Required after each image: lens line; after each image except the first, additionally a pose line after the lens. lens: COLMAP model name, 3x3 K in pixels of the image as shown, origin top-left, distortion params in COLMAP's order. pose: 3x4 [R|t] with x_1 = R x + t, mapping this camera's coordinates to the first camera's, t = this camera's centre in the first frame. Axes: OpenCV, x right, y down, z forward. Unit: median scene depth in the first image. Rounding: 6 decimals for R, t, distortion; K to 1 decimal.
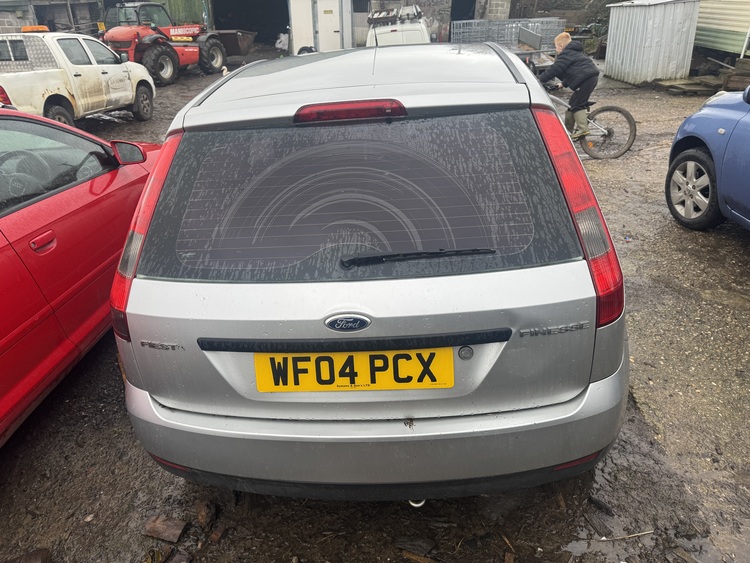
lens RADIAL K [[579.4, 0, 375.0], [0, 579.4, 281.5], [0, 0, 1]] dist [0.034181, -0.005872]
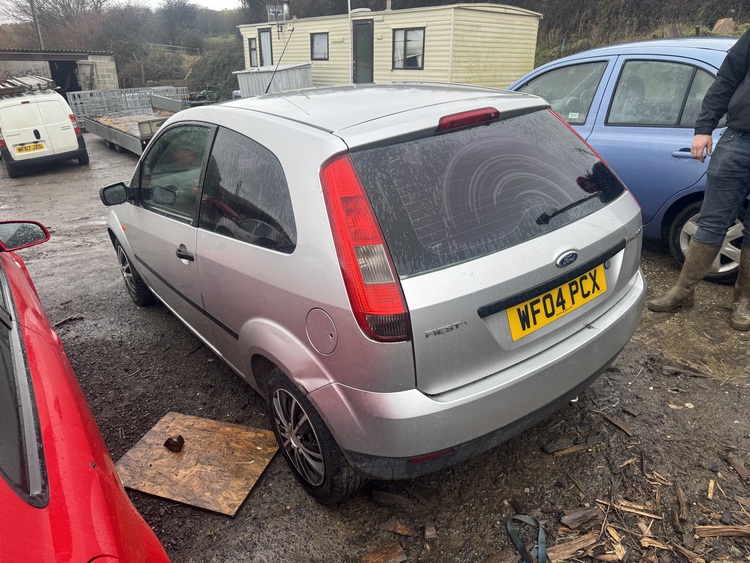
lens RADIAL K [[579.4, 0, 375.0], [0, 579.4, 281.5], [0, 0, 1]] dist [0.034181, -0.005872]
pose [[0.745996, -0.247149, 0.618391, -1.142681], [0.313928, 0.949446, 0.000753, -0.019506], [-0.587315, 0.193569, 0.785870, 0.197888]]
